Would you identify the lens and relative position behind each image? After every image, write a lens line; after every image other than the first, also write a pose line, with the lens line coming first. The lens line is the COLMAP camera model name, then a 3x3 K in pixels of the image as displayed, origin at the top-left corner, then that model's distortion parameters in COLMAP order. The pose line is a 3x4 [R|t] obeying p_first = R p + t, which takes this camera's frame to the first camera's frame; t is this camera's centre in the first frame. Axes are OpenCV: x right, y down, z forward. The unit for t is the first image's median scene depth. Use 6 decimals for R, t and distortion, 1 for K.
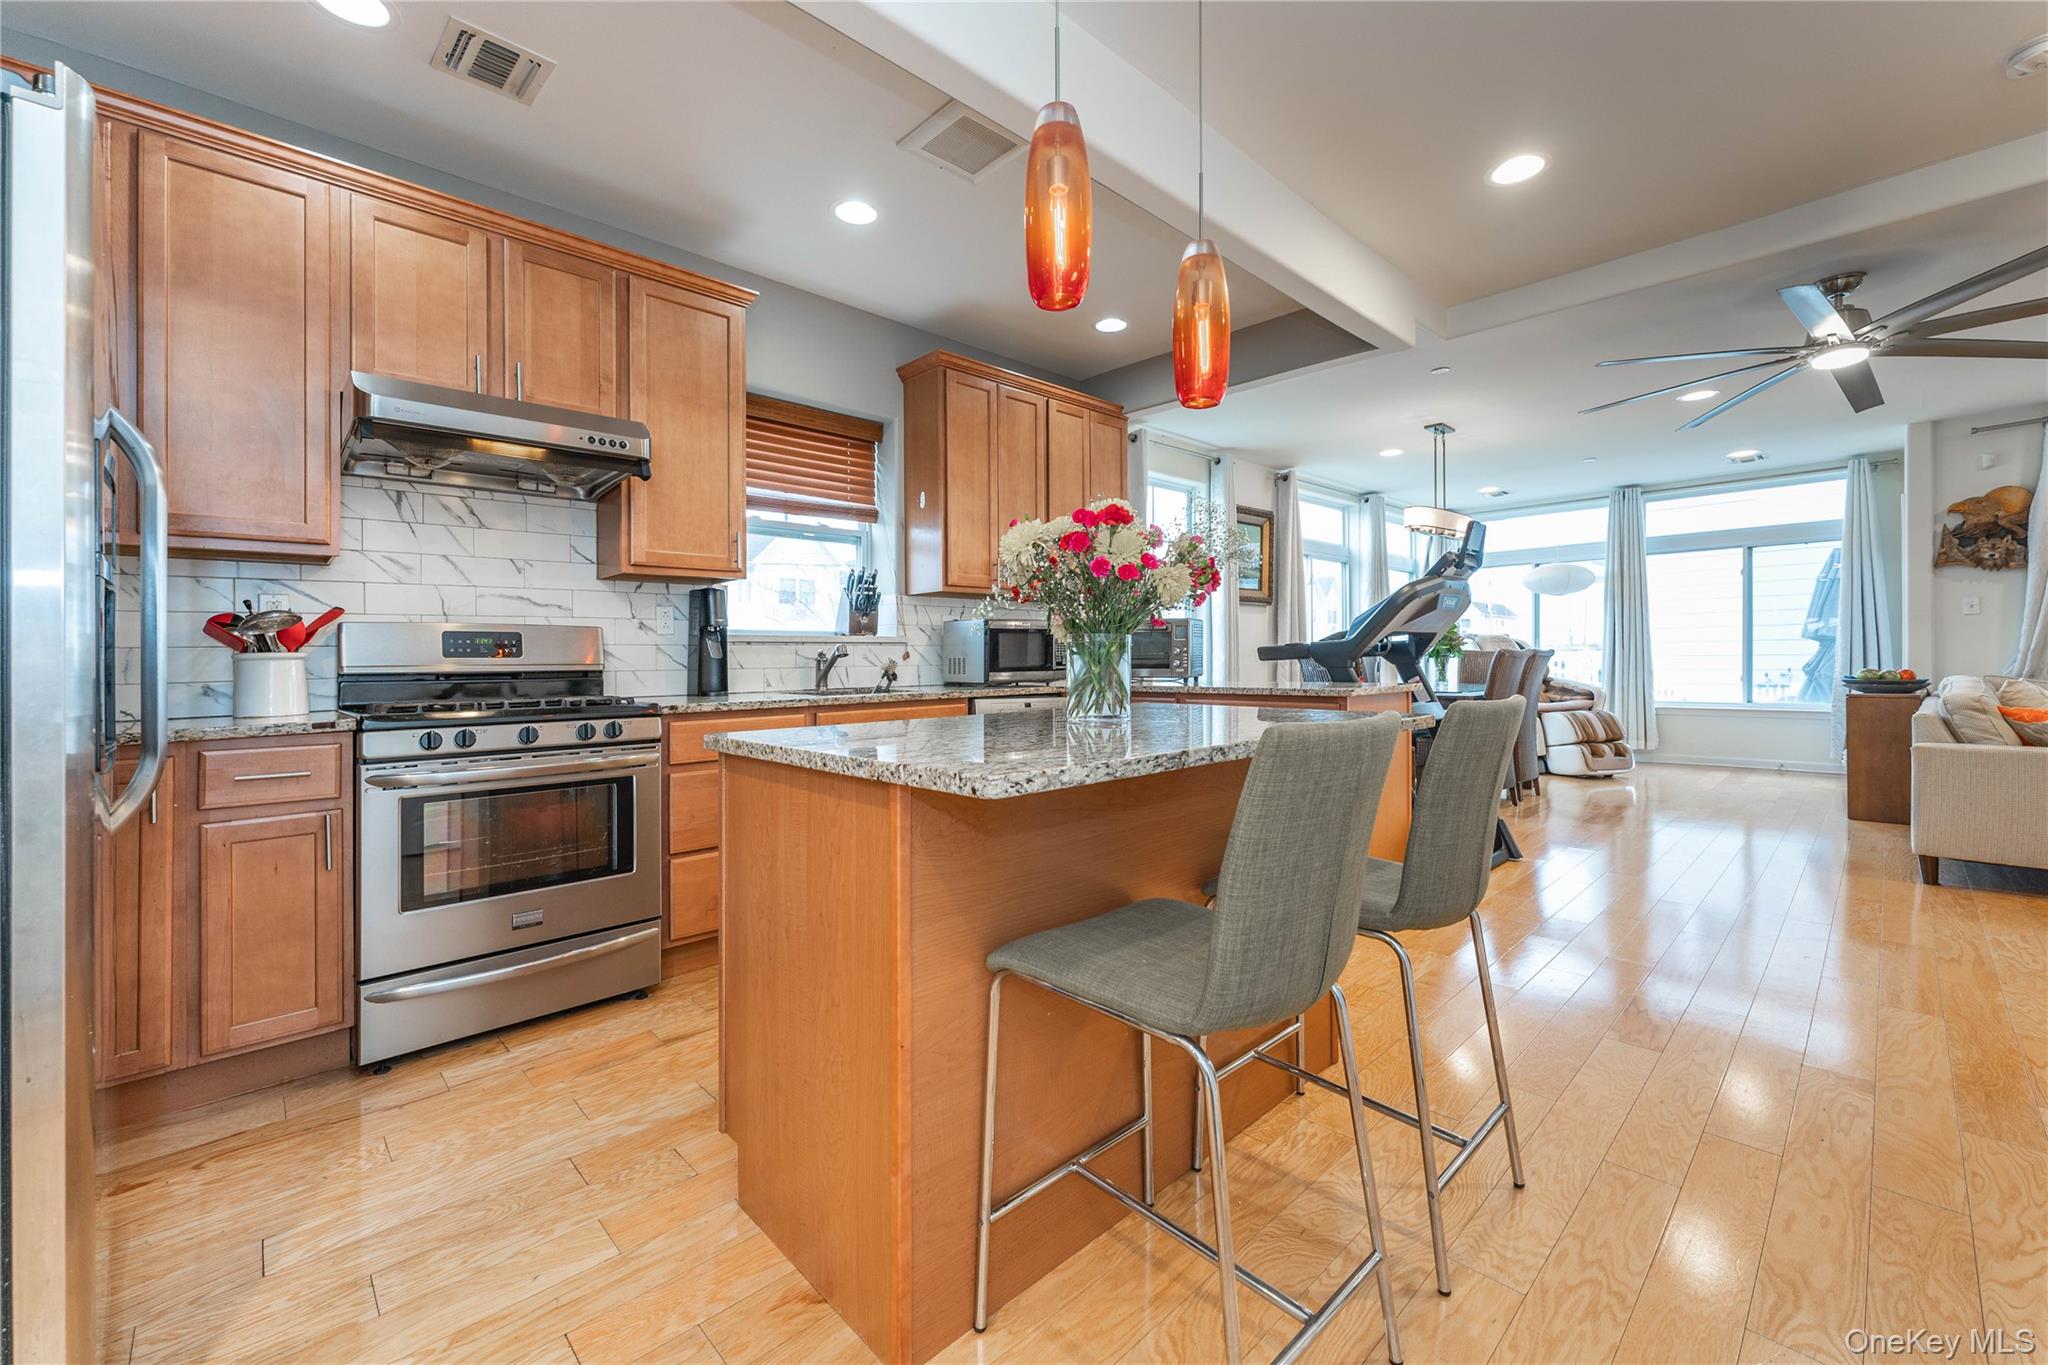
lens RADIAL K [[820.2, 0, 1026.9], [0, 820.2, 667.9], [0, 0, 1]] dist [-0.001350, -0.000014]
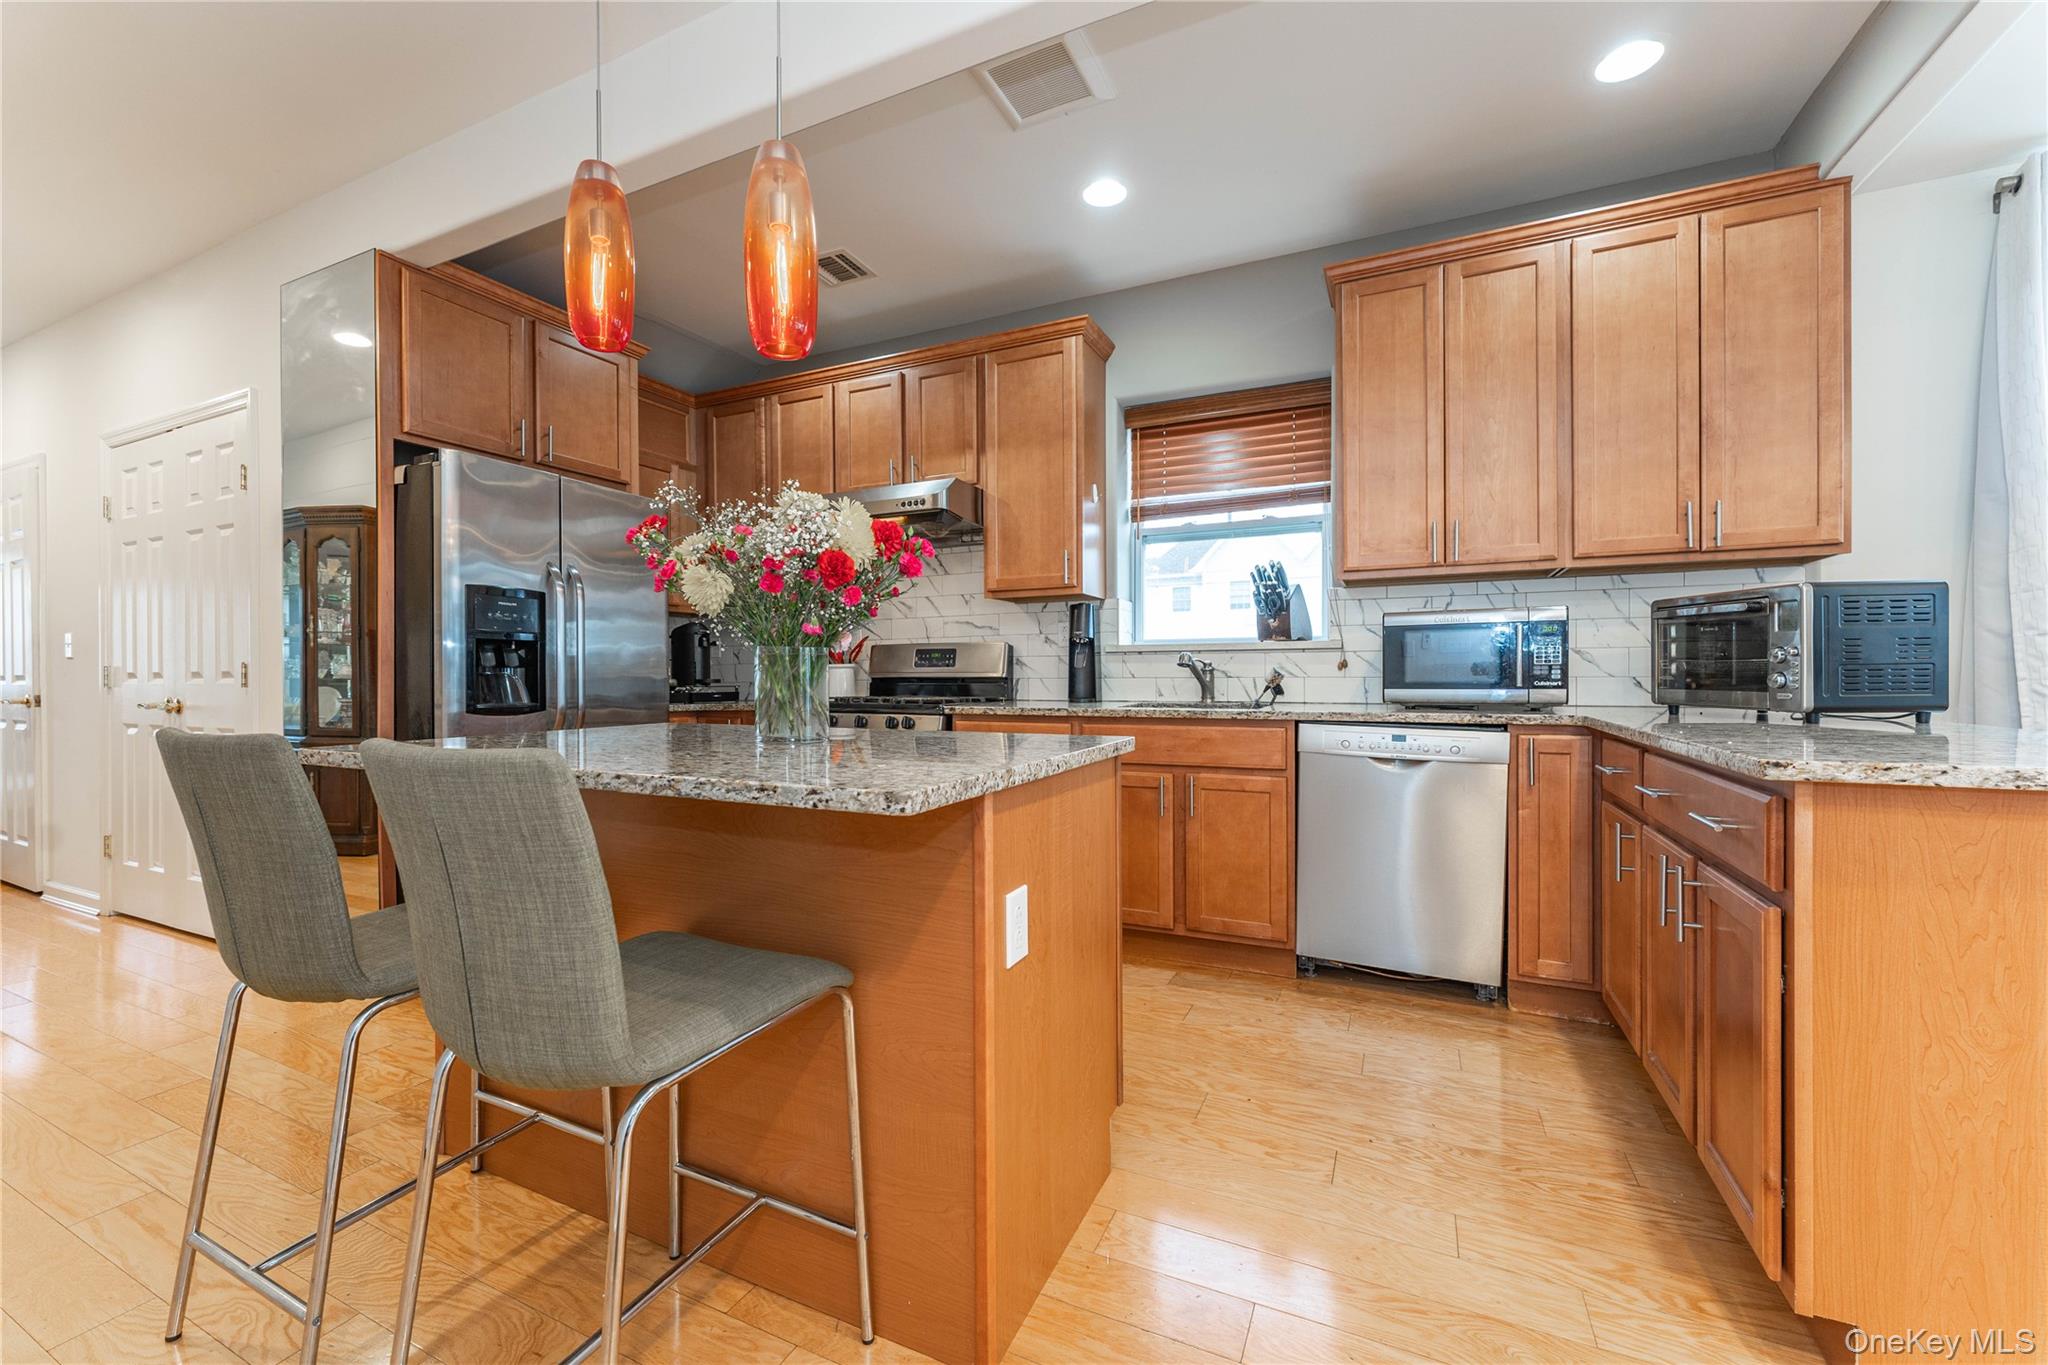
lens RADIAL K [[818.5, 0, 1017.5], [0, 818.5, 680.3], [0, 0, 1]] dist [0.000486, 0.000013]
pose [[0.358968, 0.017259, -0.933190, 0.518178], [-0.010179, 0.999842, 0.014576, -0.008581], [0.933294, 0.004267, 0.359087, 0.461993]]
